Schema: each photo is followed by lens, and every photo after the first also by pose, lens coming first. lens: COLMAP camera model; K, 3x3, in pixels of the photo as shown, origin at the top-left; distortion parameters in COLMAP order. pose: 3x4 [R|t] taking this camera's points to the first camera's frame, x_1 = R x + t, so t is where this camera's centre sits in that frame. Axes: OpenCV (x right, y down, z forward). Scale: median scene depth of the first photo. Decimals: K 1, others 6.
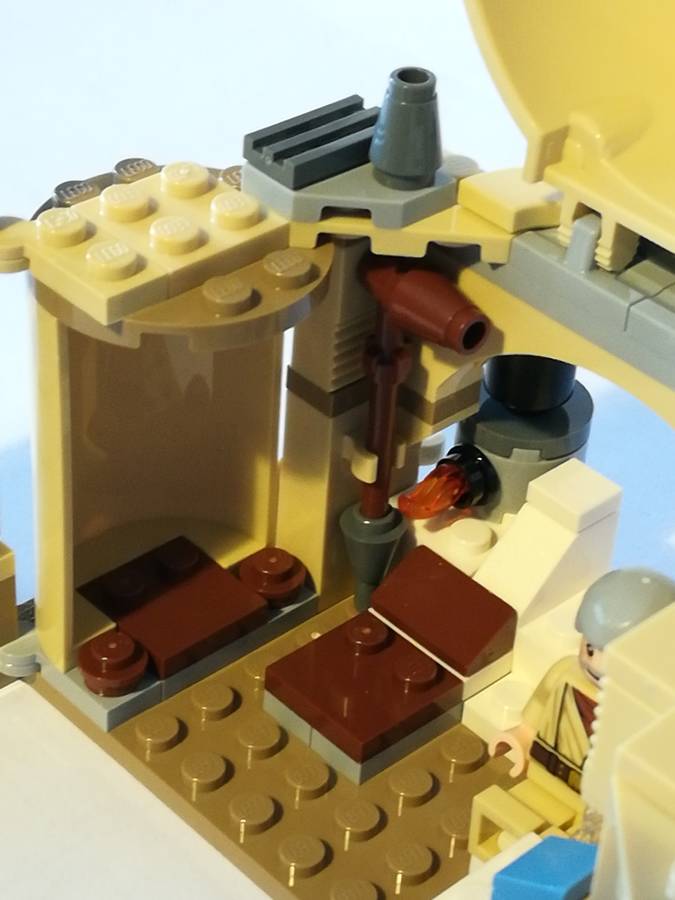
lens RADIAL K [[2160.7, 0, 337.5], [0, 2160.7, 450.0], [0, 0, 1]] dist [0.105777, -0.459915]
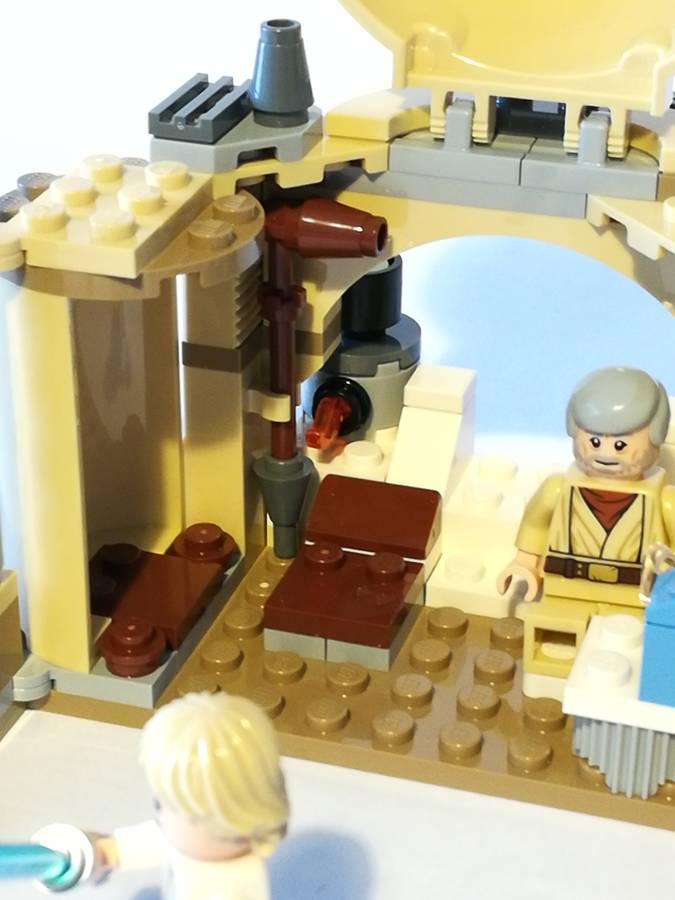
lens RADIAL K [[2160.7, 0, 337.5], [0, 2160.7, 450.0], [0, 0, 1]] dist [0.105777, -0.459915]
pose [[0.868384, -0.273549, 0.413619, -0.446336], [0.330298, 0.941204, -0.070984, 0.122342], [-0.369882, 0.198259, 0.907679, -0.002690]]
